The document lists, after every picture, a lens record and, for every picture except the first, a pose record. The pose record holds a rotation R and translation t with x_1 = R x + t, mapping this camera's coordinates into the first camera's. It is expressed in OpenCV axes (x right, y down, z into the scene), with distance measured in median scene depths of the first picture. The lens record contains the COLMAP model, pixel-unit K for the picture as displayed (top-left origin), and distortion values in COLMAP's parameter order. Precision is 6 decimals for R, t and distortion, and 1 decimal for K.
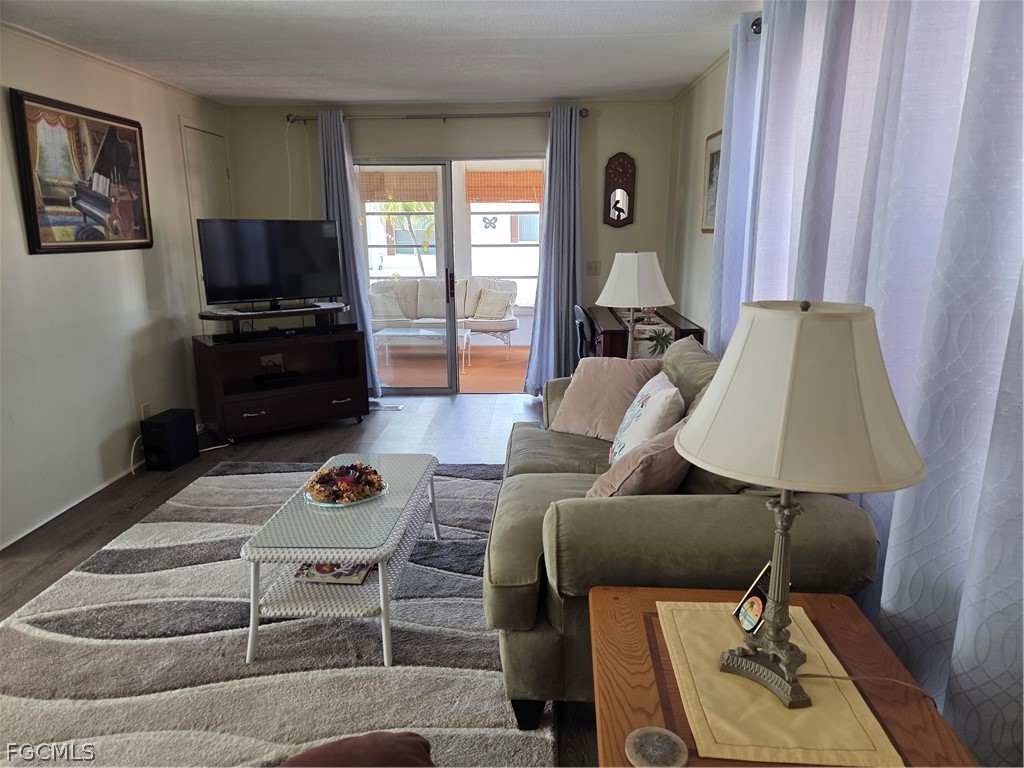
lens RADIAL K [[681.1, 0, 509.8], [0, 681.1, 389.2], [0, 0, 1]] dist [0.075070, -0.054316]
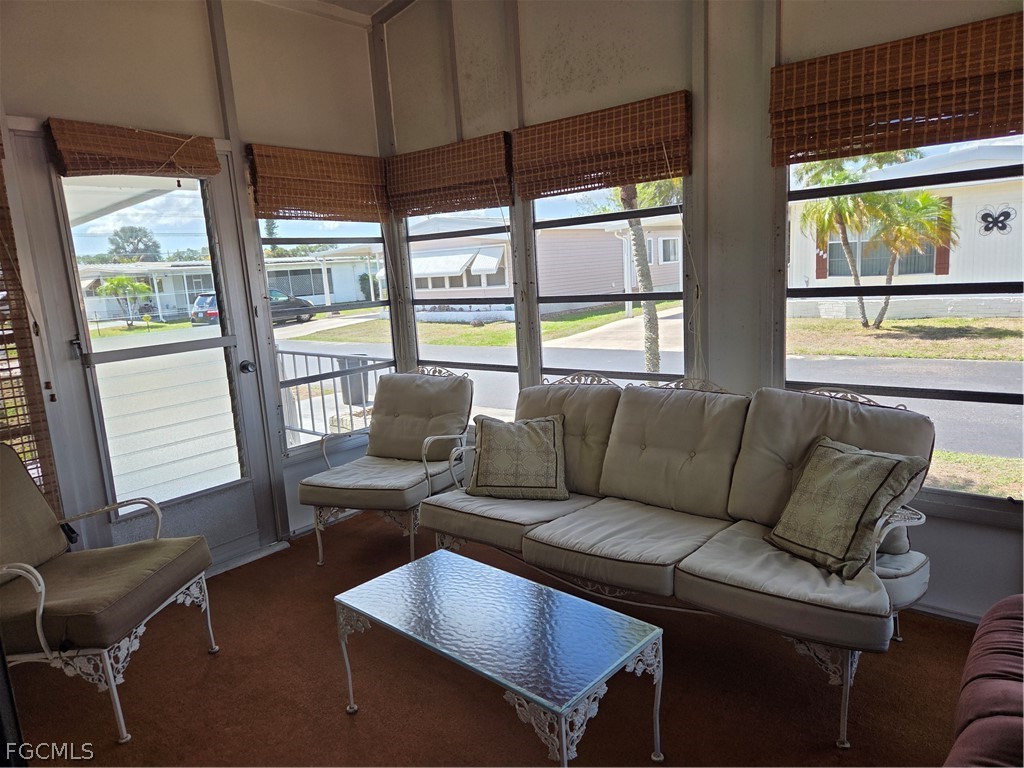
lens RADIAL K [[683.0, 0, 503.3], [0, 683.0, 383.5], [0, 0, 1]] dist [0.077261, -0.058707]
pose [[0.789619, 0.063626, -0.610290, 0.099433], [-0.084950, 0.996367, -0.006036, -0.346516], [0.607689, 0.056610, 0.792155, 1.483871]]
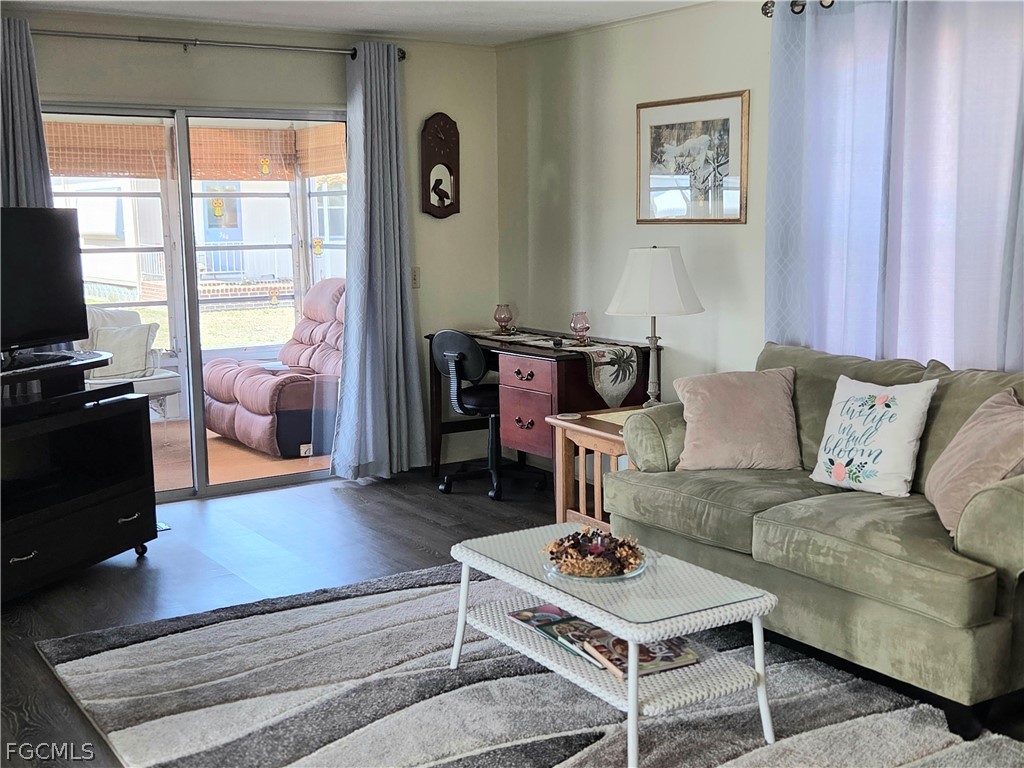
lens RADIAL K [[1223.2, 0, 512.4], [0, 1223.2, 402.2], [0, 0, 1]] dist [0.066170, 0.019632]
pose [[0.819489, -0.091359, 0.565766, -0.729196], [0.139164, 0.989386, -0.041808, 0.011829], [-0.555941, 0.112995, 0.823506, -0.047062]]
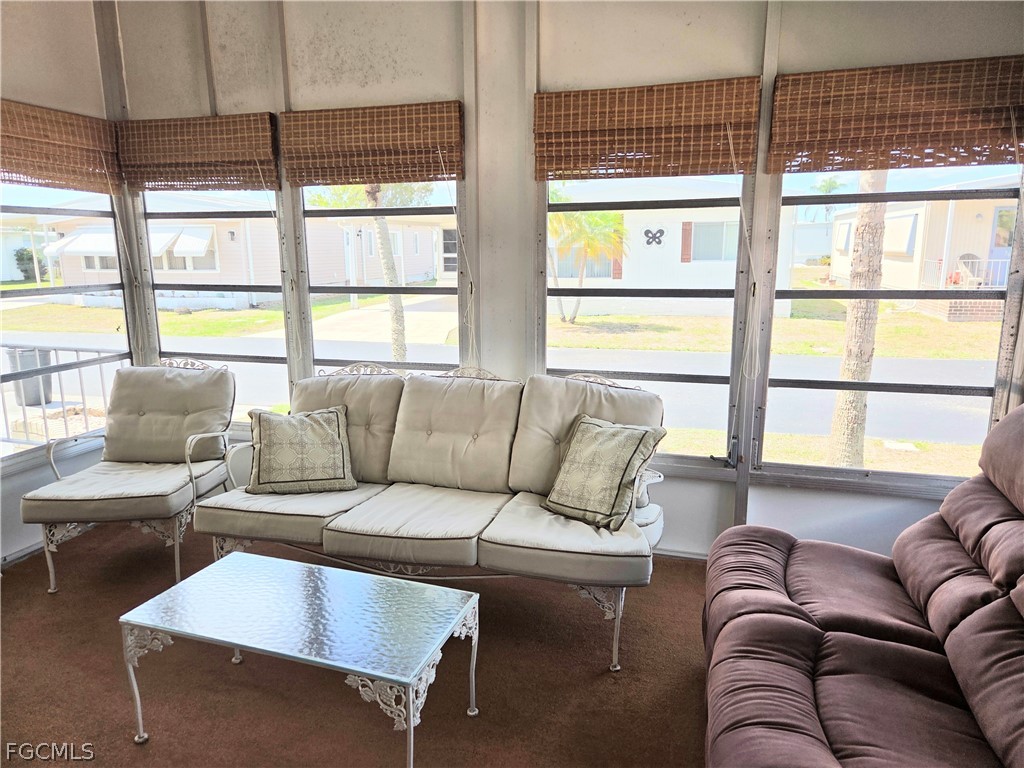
lens RADIAL K [[684.4, 0, 499.7], [0, 684.4, 376.8], [0, 0, 1]] dist [0.080278, -0.058090]
pose [[0.966421, 0.047712, -0.252495, 0.040147], [-0.057763, 0.997800, -0.032540, -0.337838], [0.250387, 0.046032, 0.967051, 1.420843]]
